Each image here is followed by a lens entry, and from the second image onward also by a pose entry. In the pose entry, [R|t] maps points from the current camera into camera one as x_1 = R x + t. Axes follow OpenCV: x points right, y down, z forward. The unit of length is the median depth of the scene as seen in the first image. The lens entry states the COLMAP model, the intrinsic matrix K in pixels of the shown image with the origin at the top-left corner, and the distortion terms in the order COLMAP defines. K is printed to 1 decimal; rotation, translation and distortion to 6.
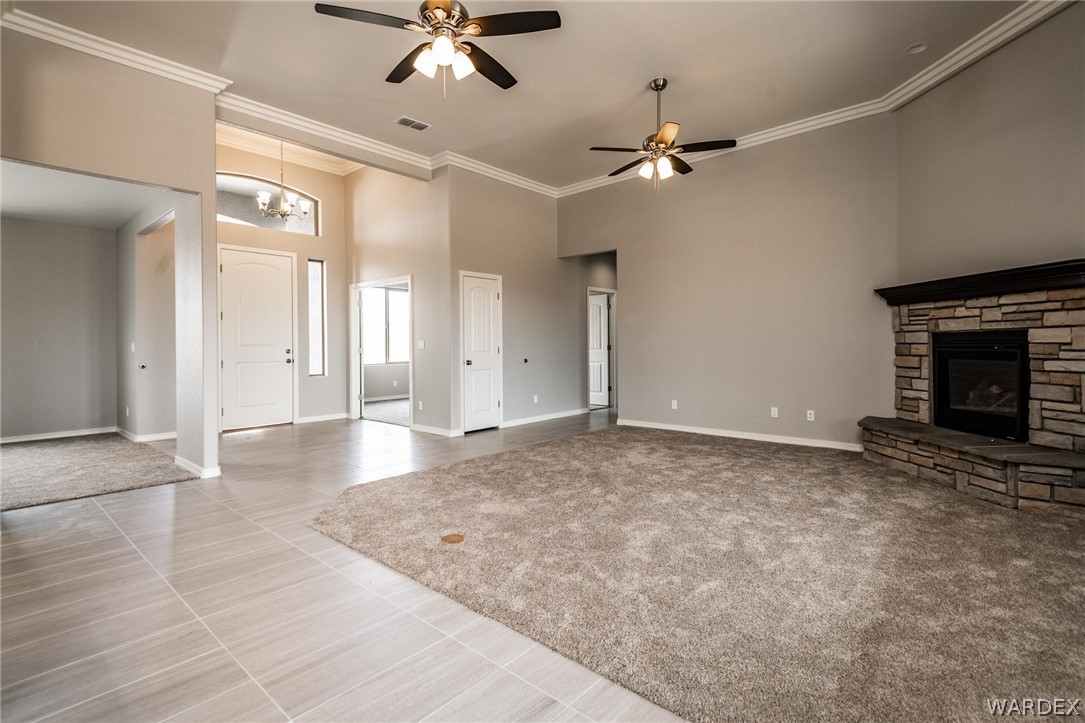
lens RADIAL K [[506.4, 0, 538.4], [0, 506.4, 353.3], [0, 0, 1]] dist [0.000874, -0.000255]
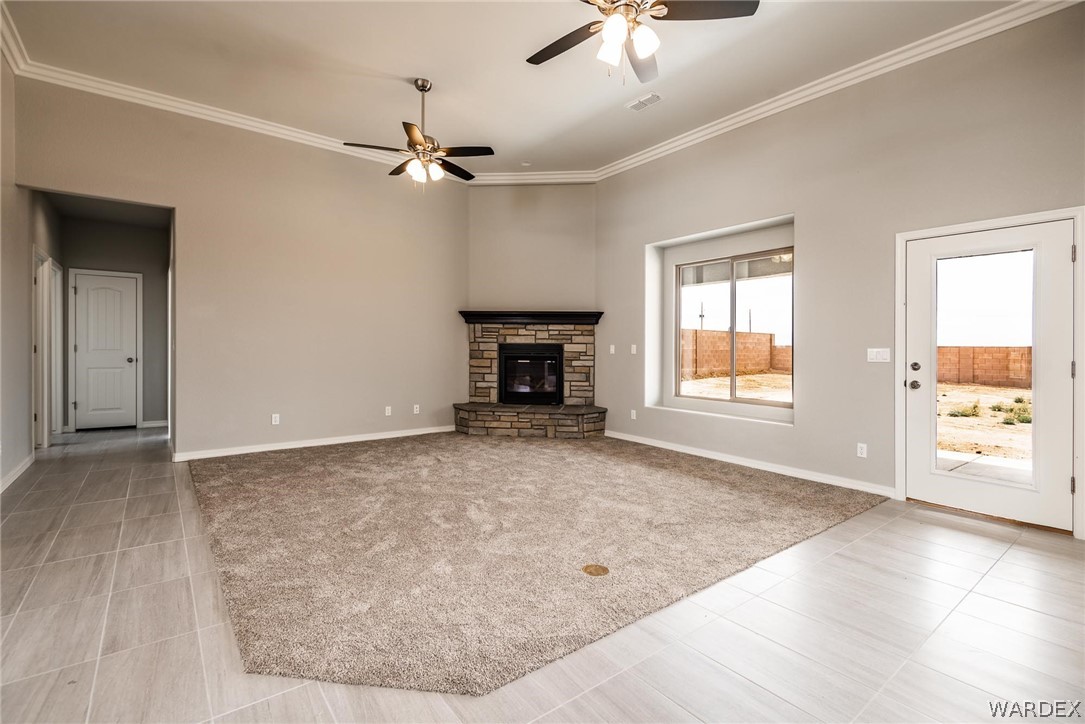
lens RADIAL K [[487.5, 0, 537.1], [0, 487.5, 355.8], [0, 0, 1]] dist [0.001987, 0.000036]
pose [[0.175959, -0.003015, 0.984393, -0.695275], [0.001886, 0.999995, 0.002725, -0.008018], [-0.984396, 0.001377, 0.175963, 0.653934]]
